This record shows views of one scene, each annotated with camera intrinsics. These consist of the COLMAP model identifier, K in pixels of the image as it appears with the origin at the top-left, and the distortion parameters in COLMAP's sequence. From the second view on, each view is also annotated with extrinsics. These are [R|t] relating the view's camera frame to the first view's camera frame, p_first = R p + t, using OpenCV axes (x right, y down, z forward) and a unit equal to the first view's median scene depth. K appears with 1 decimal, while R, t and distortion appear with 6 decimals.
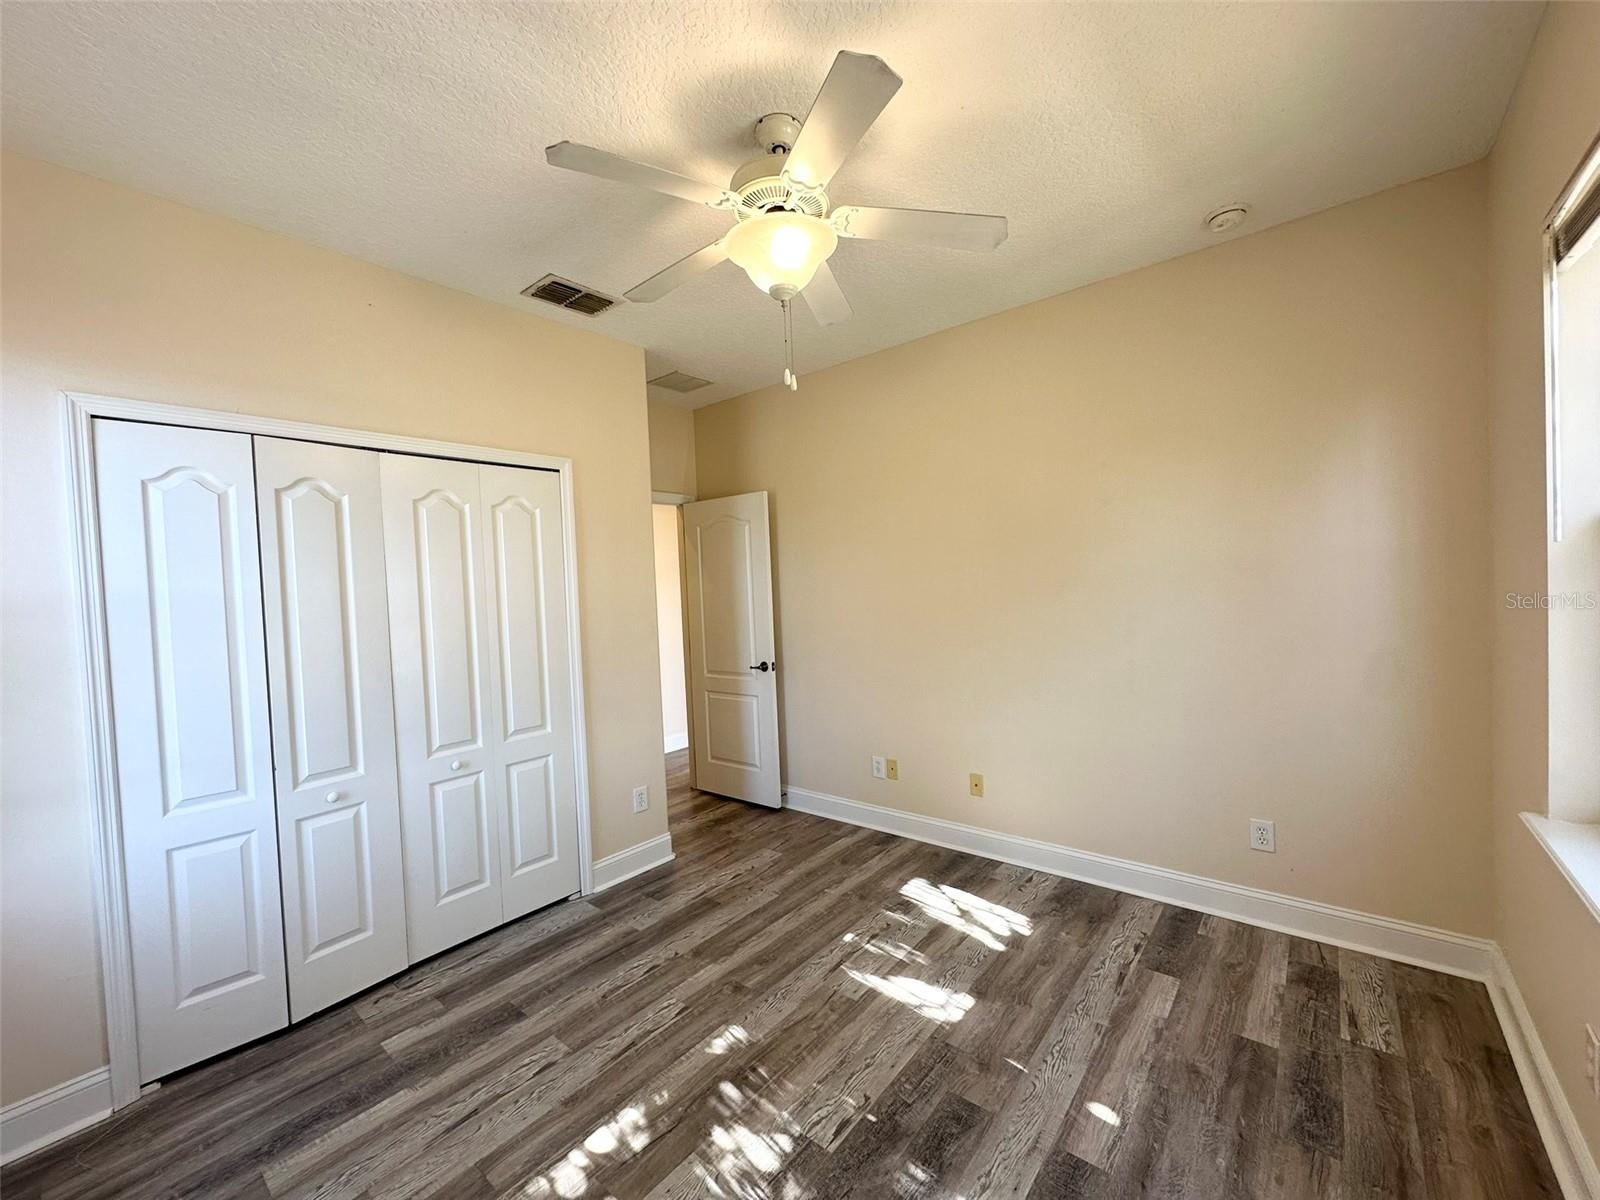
lens RADIAL K [[637.9, 0, 796.9], [0, 637.9, 602.1], [0, 0, 1]] dist [-0.001452, 0.000238]
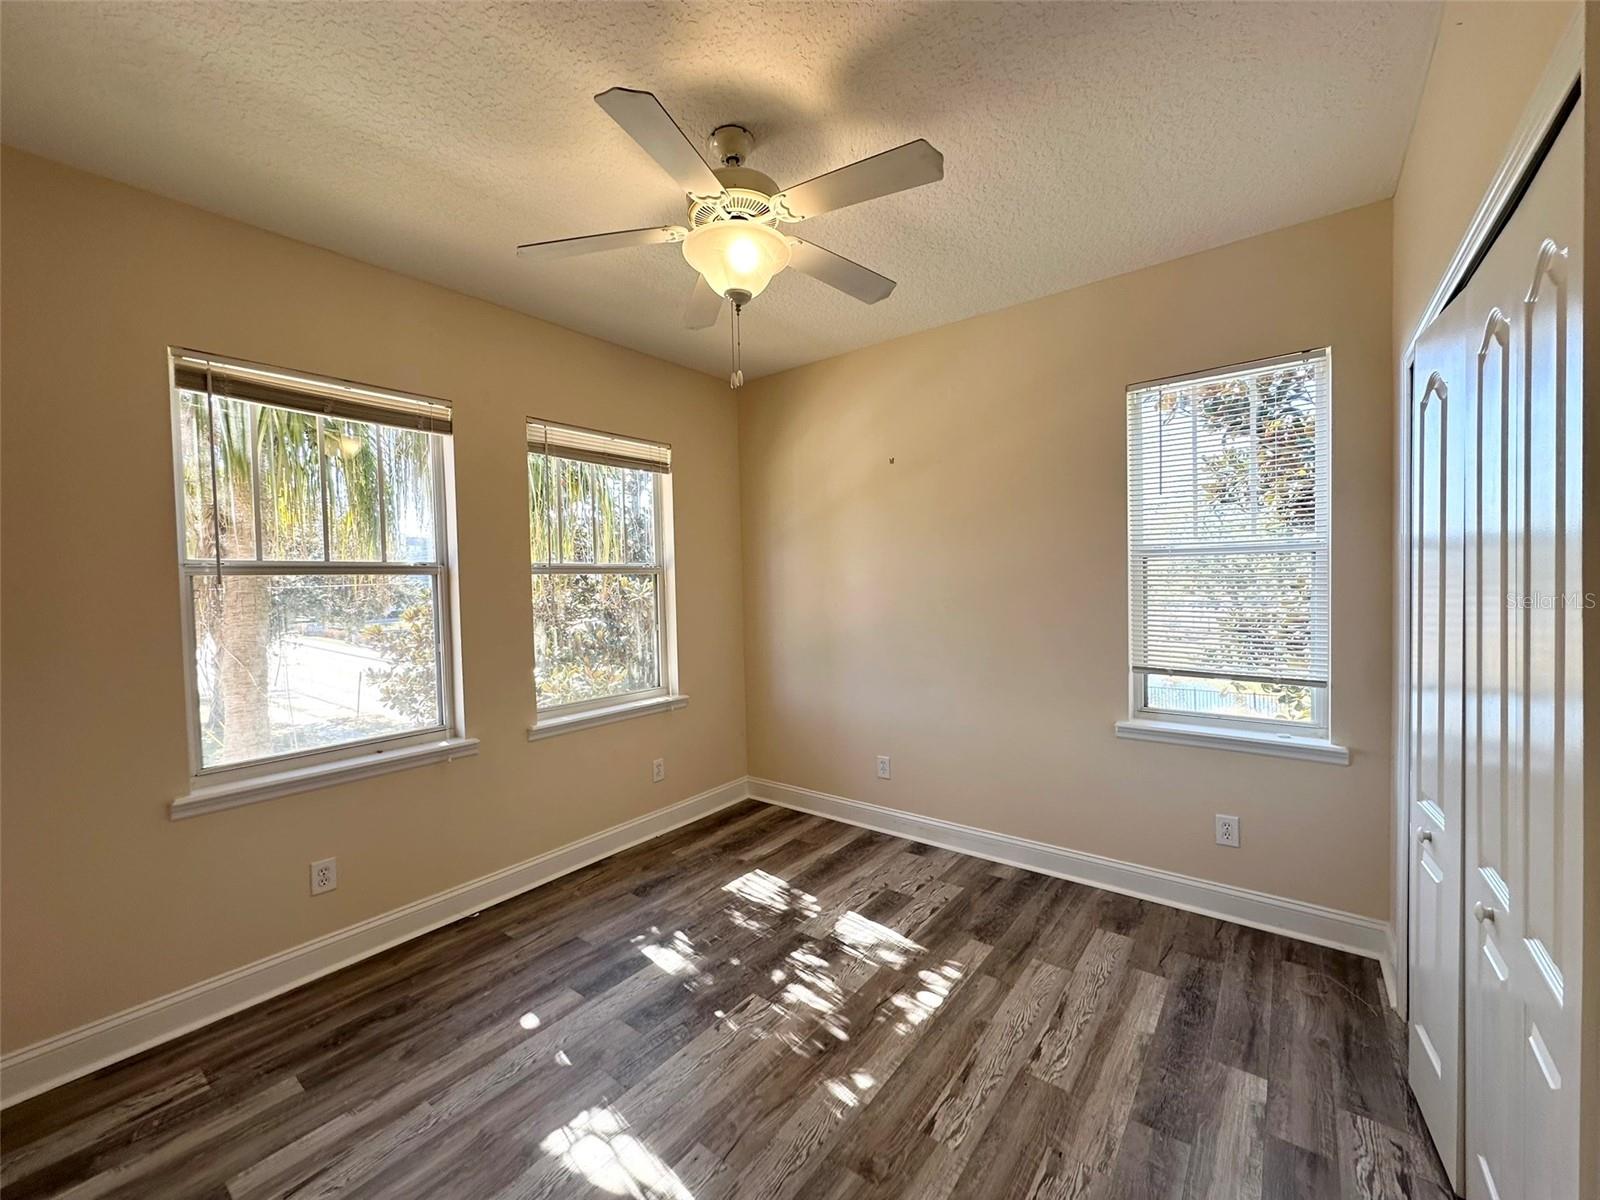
lens RADIAL K [[637.9, 0, 801.2], [0, 637.9, 599.7], [0, 0, 1]] dist [-0.001452, 0.000238]
pose [[-0.996817, 0.070432, -0.037362, -0.043882], [0.068197, 0.995981, 0.058065, -0.039574], [0.041302, 0.055332, -0.997613, 1.752054]]
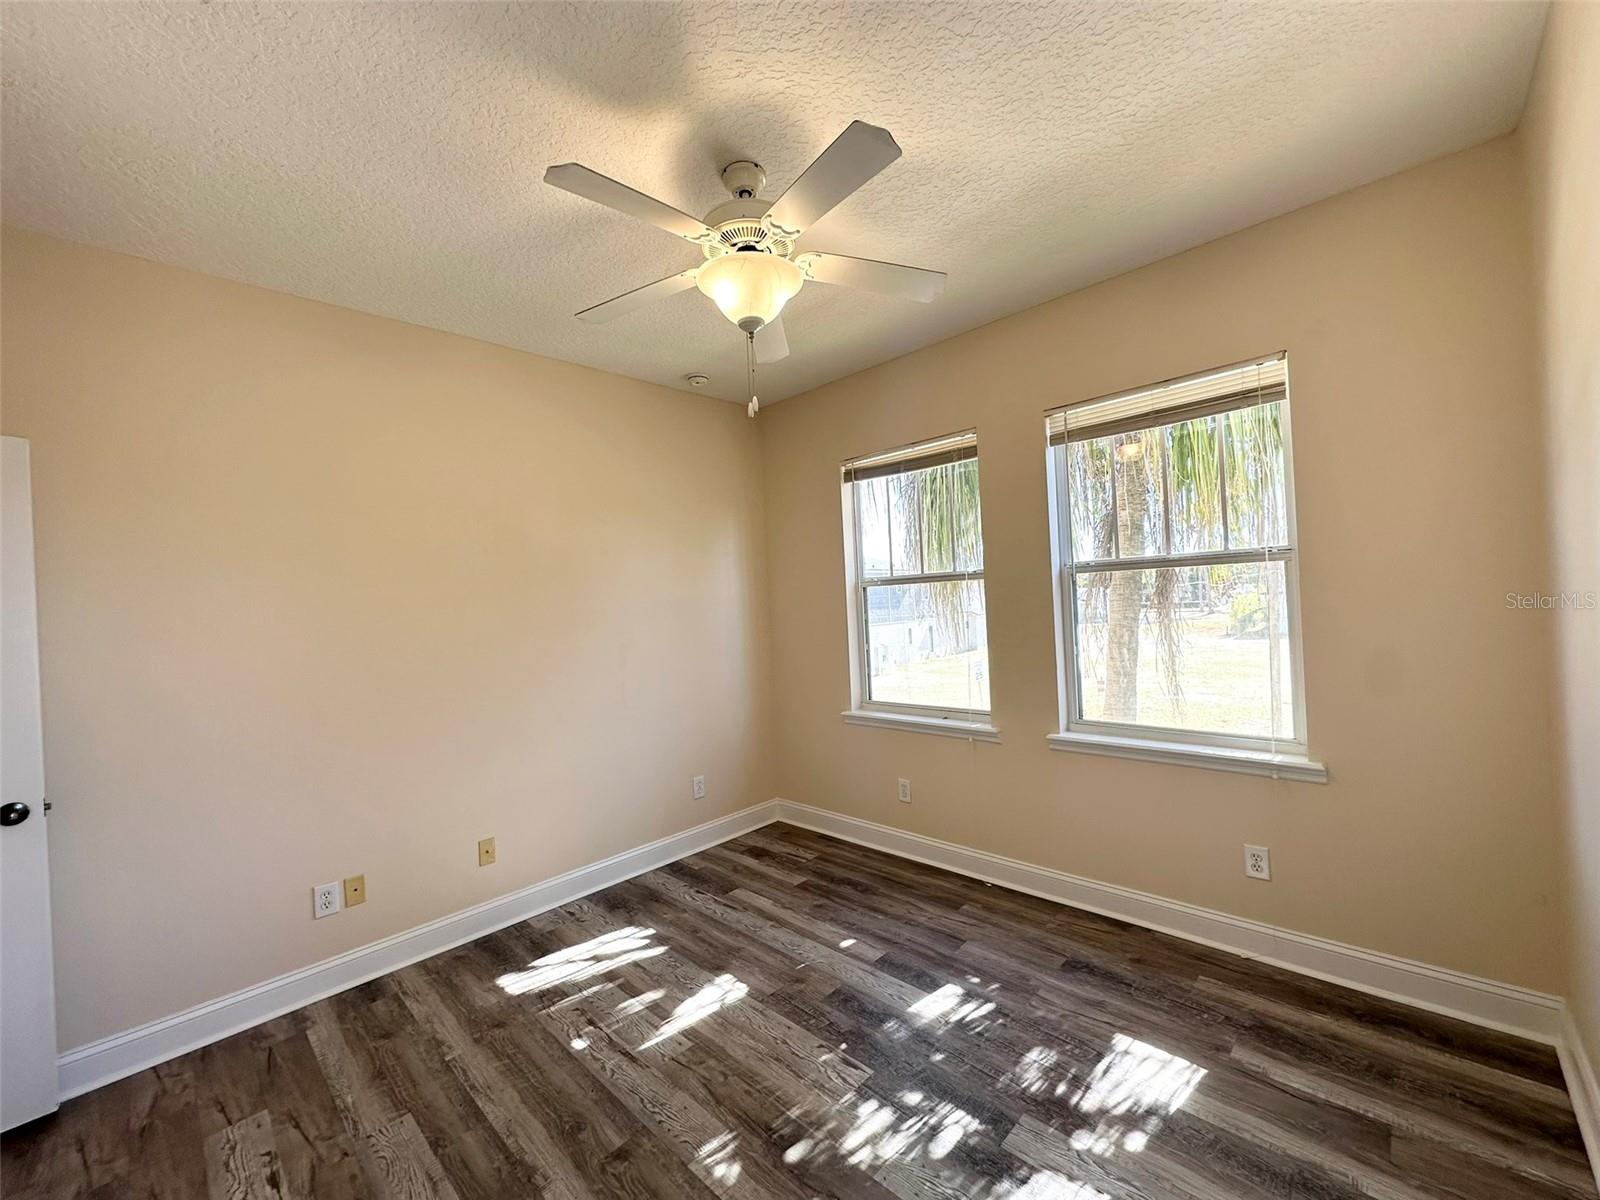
lens RADIAL K [[637.9, 0, 797.2], [0, 637.9, 600.0], [0, 0, 1]] dist [-0.001452, 0.000238]
pose [[0.075723, 0.044046, 0.996156, -0.892679], [0.074321, 0.995996, -0.049688, 0.024539], [-0.994355, 0.077798, 0.072146, 0.745458]]
